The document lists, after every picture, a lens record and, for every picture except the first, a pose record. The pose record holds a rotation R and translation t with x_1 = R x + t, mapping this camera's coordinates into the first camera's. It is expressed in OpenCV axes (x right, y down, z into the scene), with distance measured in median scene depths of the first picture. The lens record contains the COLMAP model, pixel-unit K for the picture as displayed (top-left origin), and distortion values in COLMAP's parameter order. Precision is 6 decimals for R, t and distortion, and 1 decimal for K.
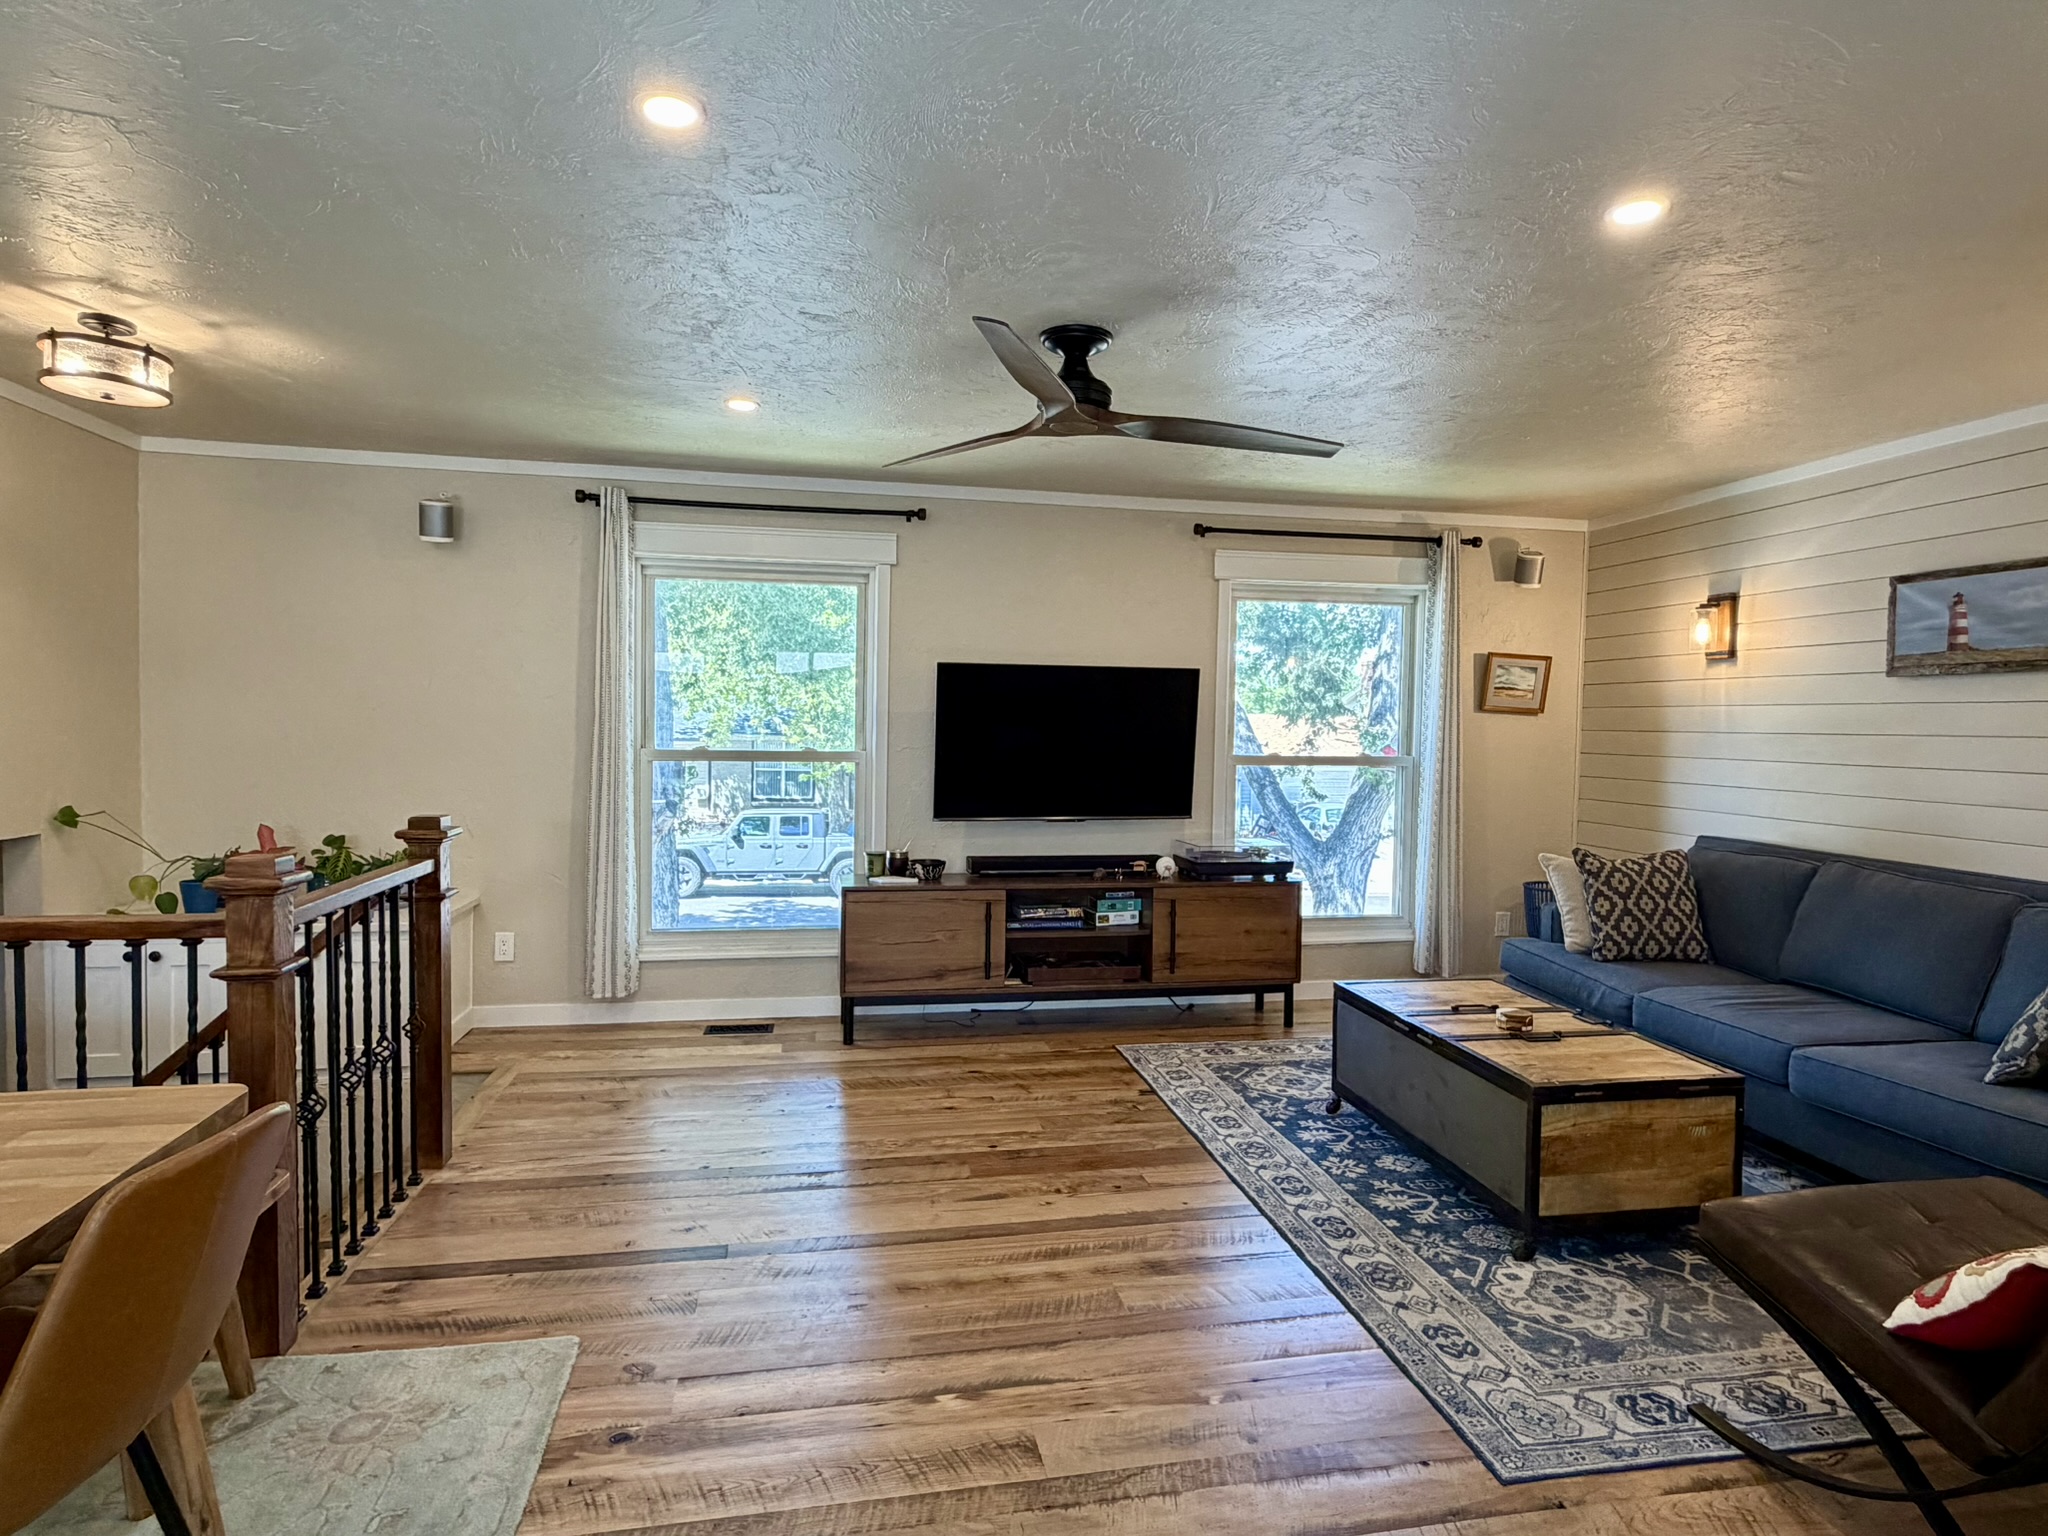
lens RADIAL K [[1114.2, 0, 1024.0], [0, 1114.2, 768.0], [0, 0, 1]] dist [-0.003295, -0.000655]
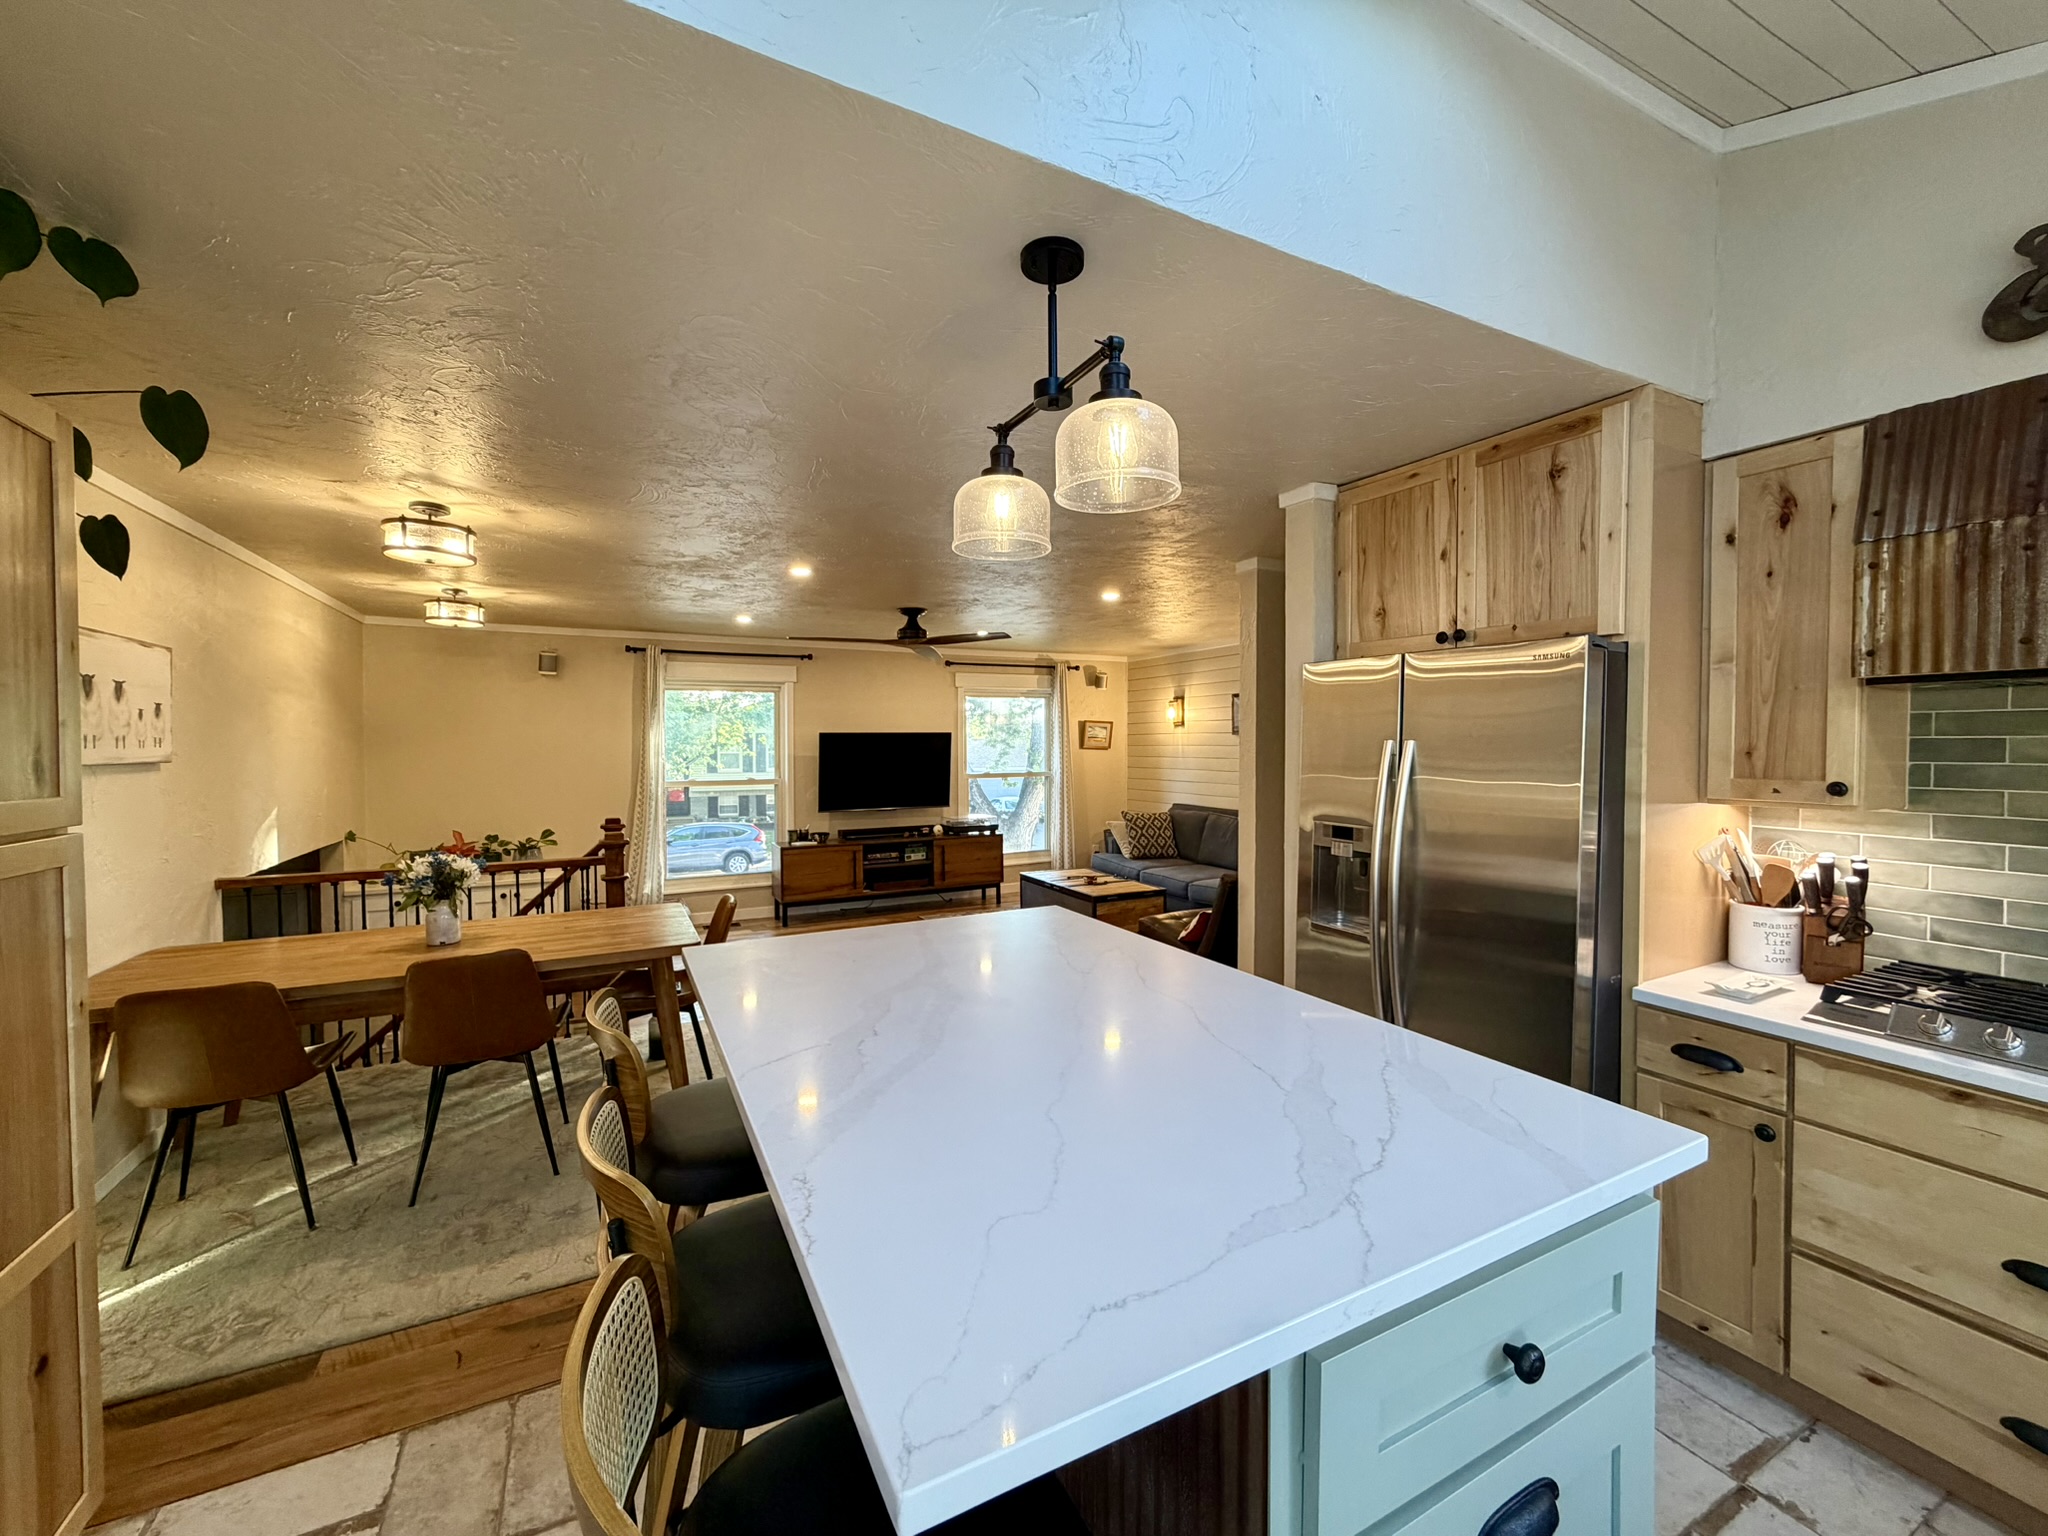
lens RADIAL K [[814.1, 0, 1021.4], [0, 814.1, 761.4], [0, 0, 1]] dist [-0.000137, -0.000115]
pose [[0.958973, -0.028668, 0.282044, -0.151732], [0.033561, 0.999358, -0.012534, -0.013806], [-0.281504, 0.021486, 0.959320, -0.504035]]
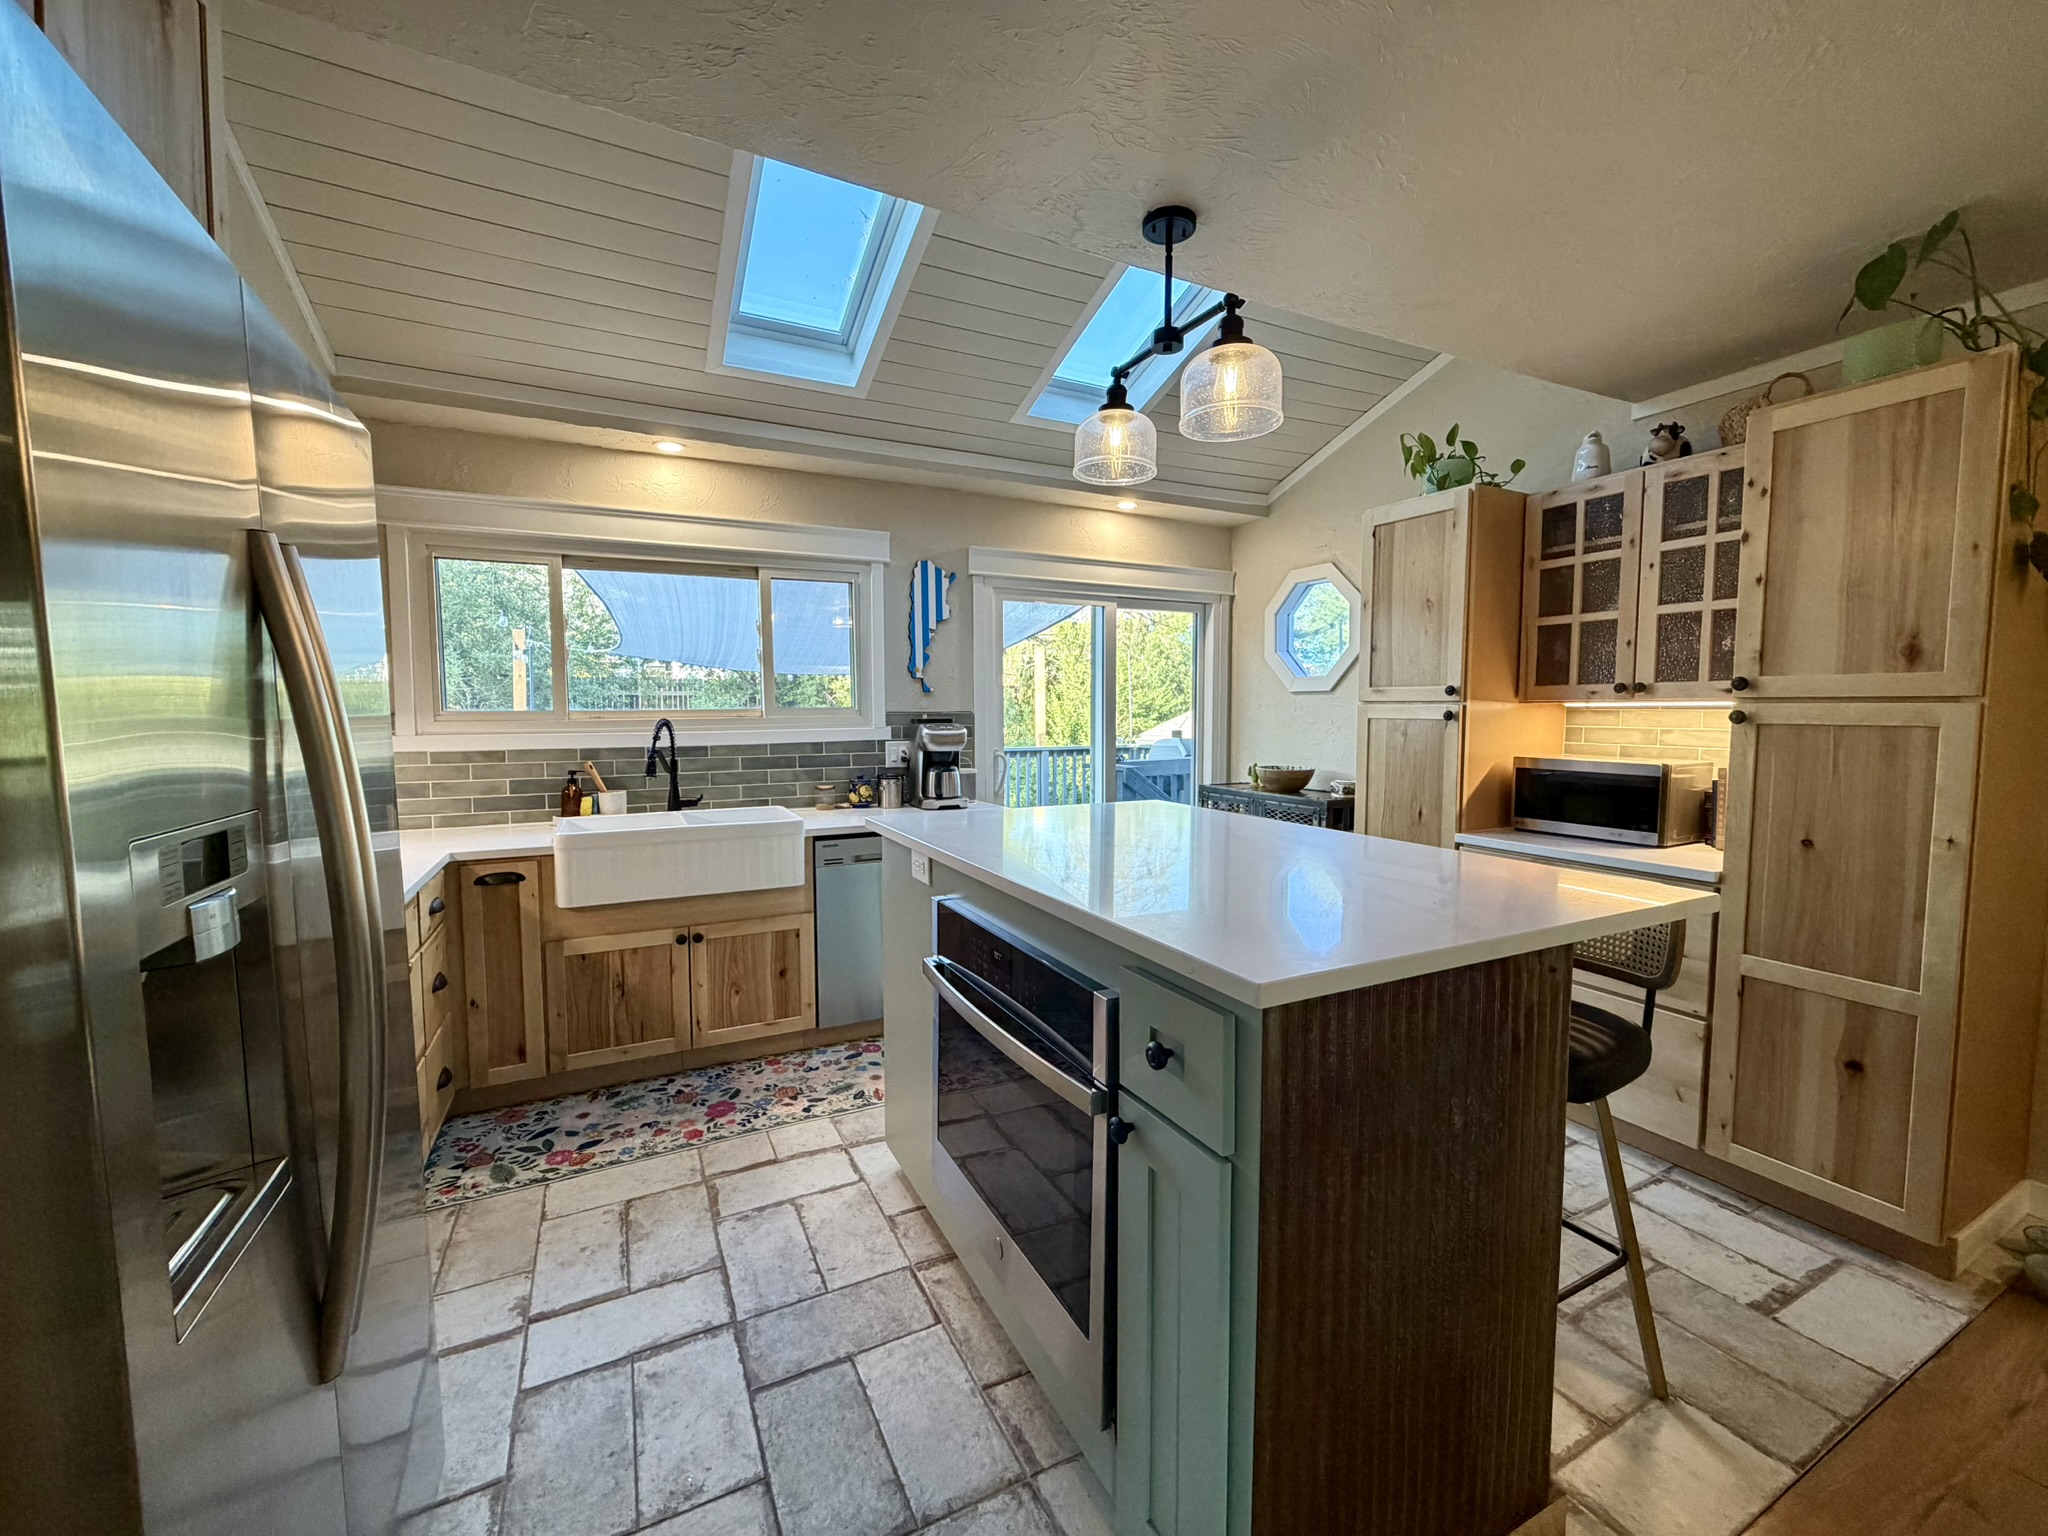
lens RADIAL K [[814.1, 0, 1021.4], [0, 814.1, 761.4], [0, 0, 1]] dist [-0.000137, -0.000115]
pose [[-0.961517, 0.001298, -0.274744, 0.117334], [-0.027663, 0.994450, 0.101510, -0.000833], [0.273351, 0.105204, -0.956144, 0.142376]]
